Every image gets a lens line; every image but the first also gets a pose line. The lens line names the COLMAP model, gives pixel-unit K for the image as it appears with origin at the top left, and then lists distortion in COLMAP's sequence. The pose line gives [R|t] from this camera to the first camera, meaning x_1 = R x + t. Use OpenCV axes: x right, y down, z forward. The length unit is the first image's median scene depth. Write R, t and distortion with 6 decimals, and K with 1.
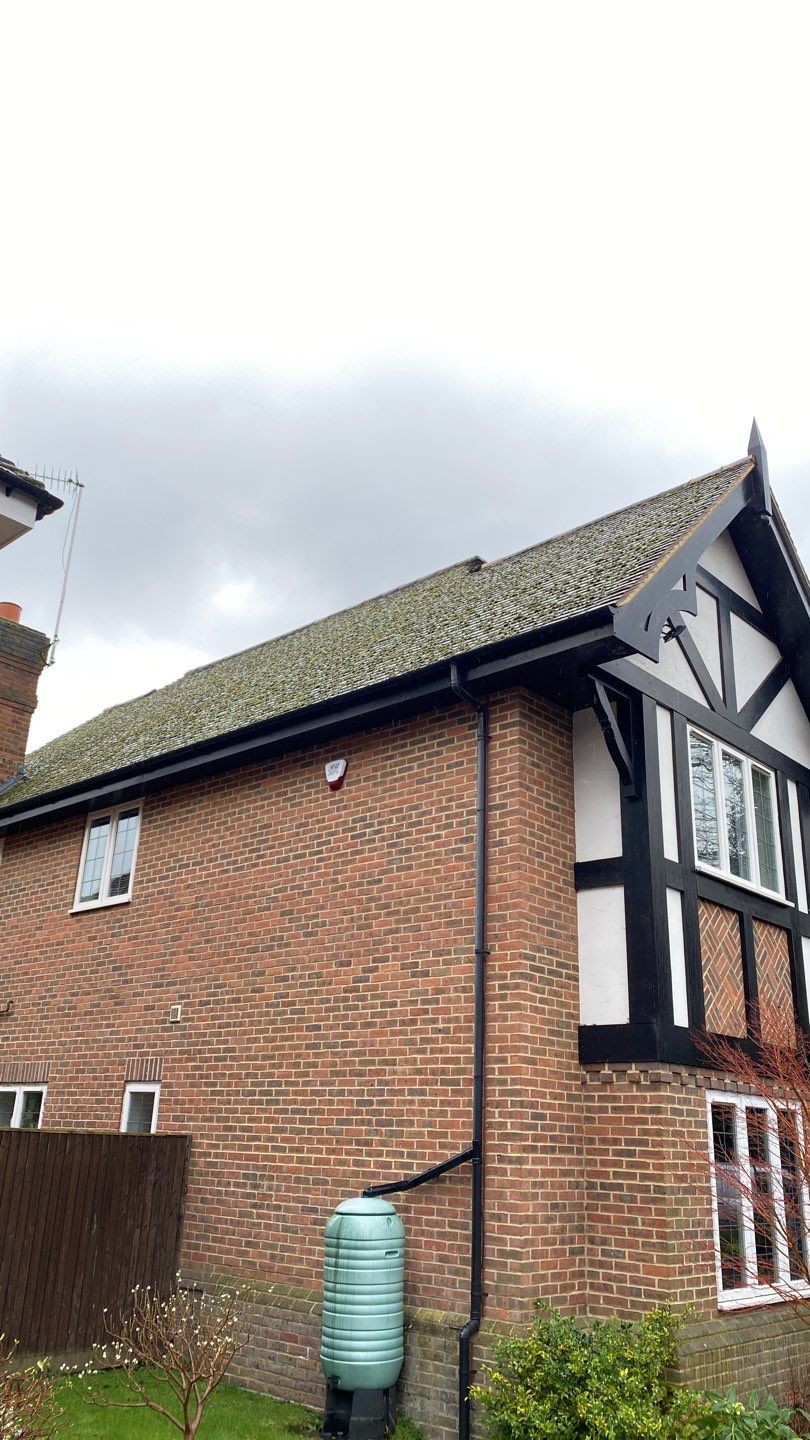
lens RADIAL K [[1084.2, 0, 405.0], [0, 1084.2, 720.0], [0, 0, 1]] dist [0.104657, -0.165992]
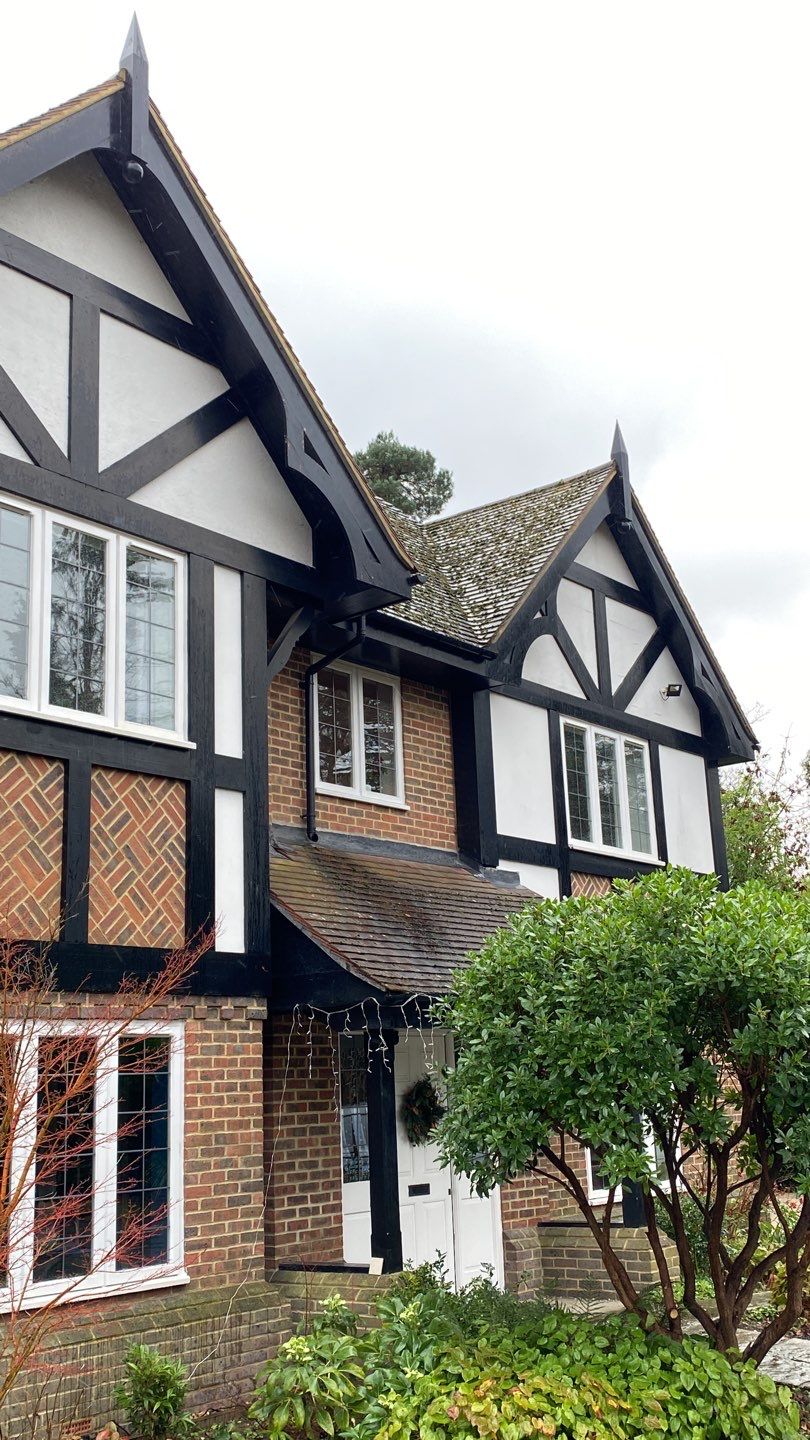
lens RADIAL K [[1458.0, 0, 405.0], [0, 1458.0, 720.0], [0, 0, 1]] dist [0.213668, -0.572187]
pose [[0.996378, -0.048861, 0.069595, 0.451259], [0.039707, 0.991065, 0.127336, 0.041571], [-0.075195, -0.124111, 0.989415, 0.077136]]
